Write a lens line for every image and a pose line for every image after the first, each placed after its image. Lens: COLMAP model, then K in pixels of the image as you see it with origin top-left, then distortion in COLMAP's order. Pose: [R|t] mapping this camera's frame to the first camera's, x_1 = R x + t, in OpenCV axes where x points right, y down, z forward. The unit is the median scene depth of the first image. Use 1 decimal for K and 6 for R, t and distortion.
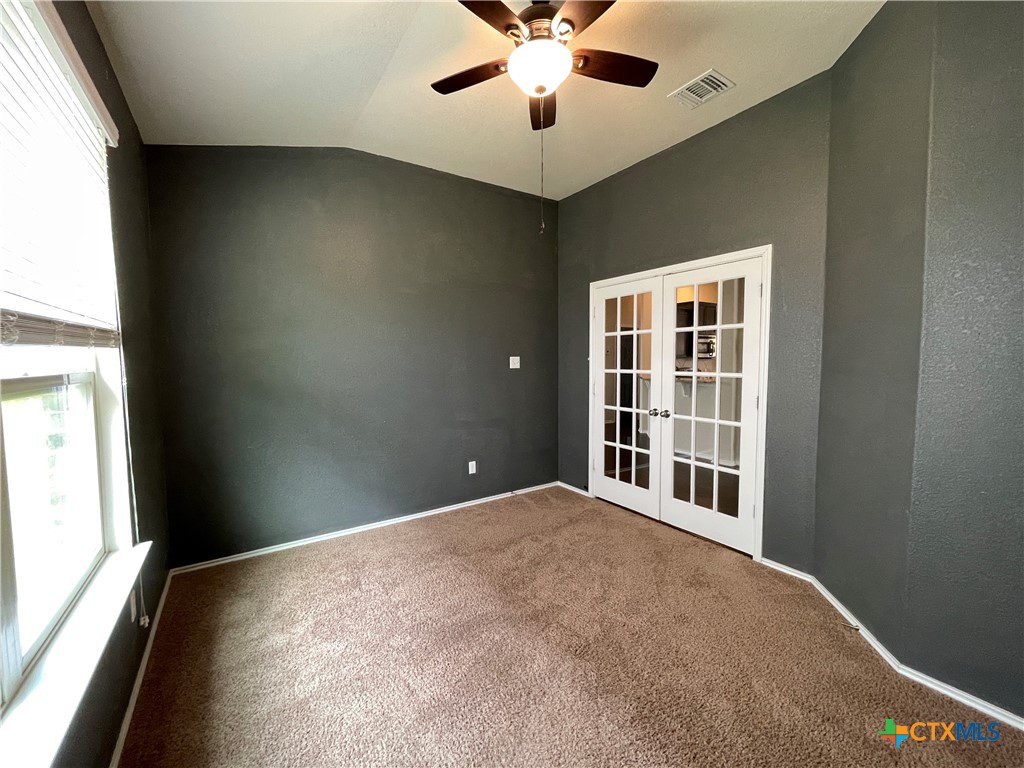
lens RADIAL K [[416.3, 0, 510.5], [0, 416.3, 383.9], [0, 0, 1]] dist [0.003137, 0.000005]
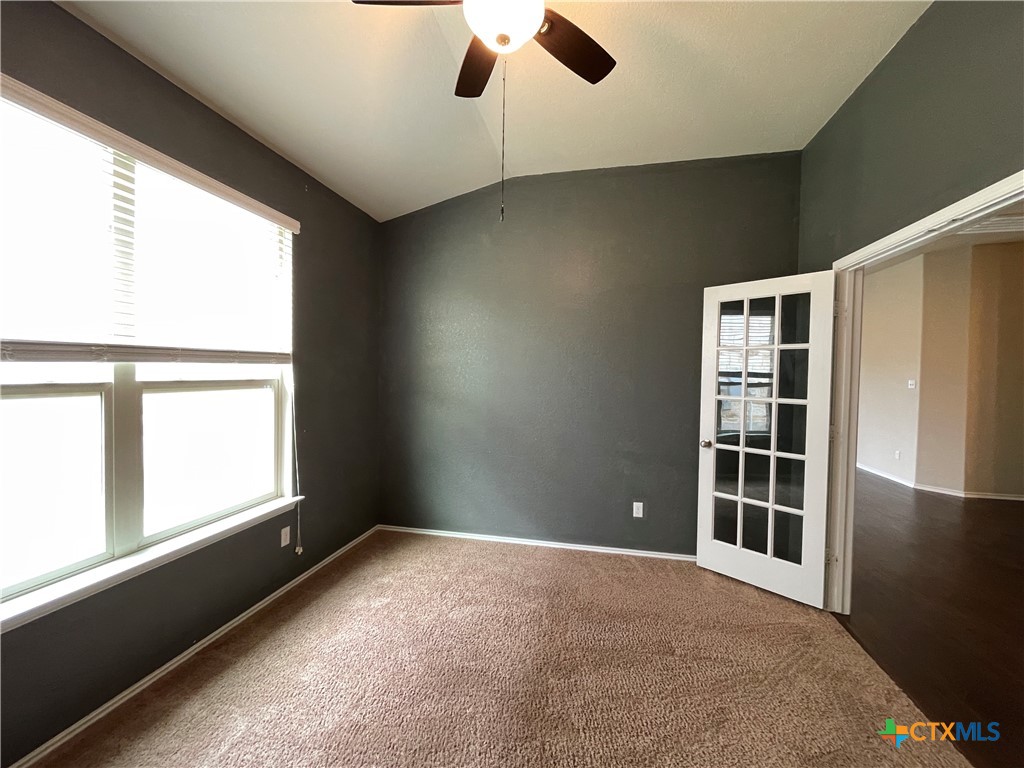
lens RADIAL K [[416.3, 0, 511.3], [0, 416.3, 382.9], [0, 0, 1]] dist [0.003137, 0.000005]
pose [[0.690126, 0.034746, -0.722855, 0.414538], [-0.065441, 0.997751, -0.014518, -0.026628], [0.720724, 0.057324, 0.690848, 0.304448]]
